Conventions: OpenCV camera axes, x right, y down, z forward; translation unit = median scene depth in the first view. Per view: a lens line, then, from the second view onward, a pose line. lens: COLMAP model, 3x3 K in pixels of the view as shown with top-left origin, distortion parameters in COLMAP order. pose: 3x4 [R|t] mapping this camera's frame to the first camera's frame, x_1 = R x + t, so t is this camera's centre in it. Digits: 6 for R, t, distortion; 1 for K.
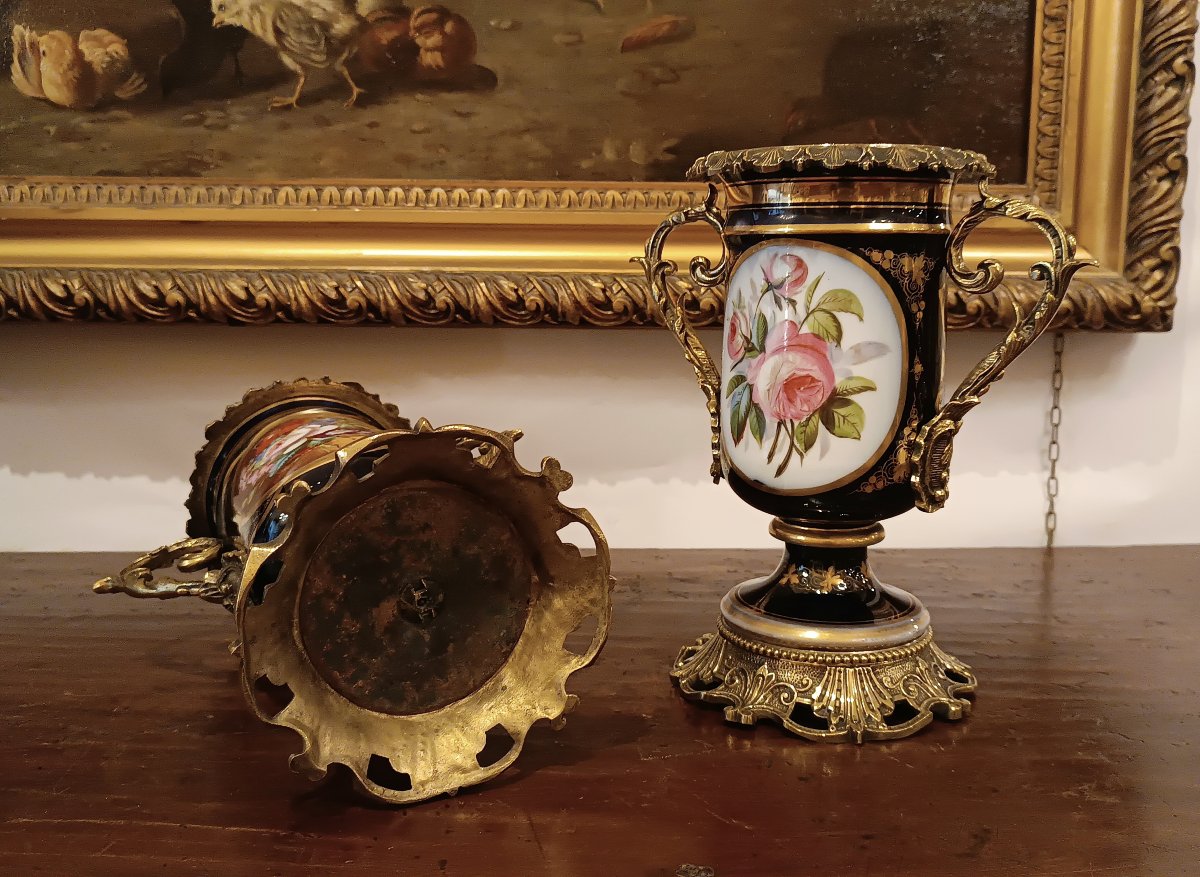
lens RADIAL K [[1131.6, 0, 640.1], [0, 1131.6, 439.9], [0, 0, 1]] dist [0.004569, -0.021574]
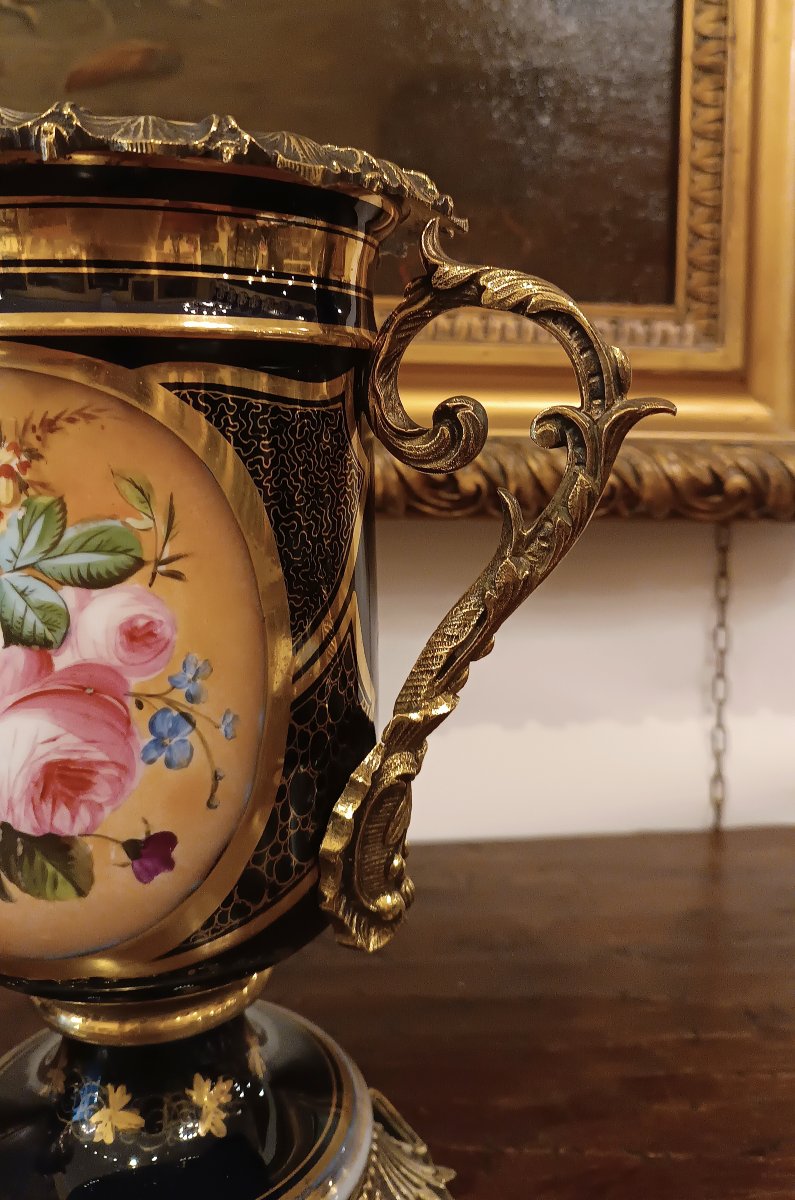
lens RADIAL K [[1079.1, 0, 401.3], [0, 1079.1, 496.7], [0, 0, 1]] dist [-0.017154, -0.005883]
pose [[0.994321, 0.003217, 0.106375, 0.108904], [0.006027, 0.996237, -0.086457, -0.056855], [-0.106253, 0.086607, 0.990560, 0.387213]]
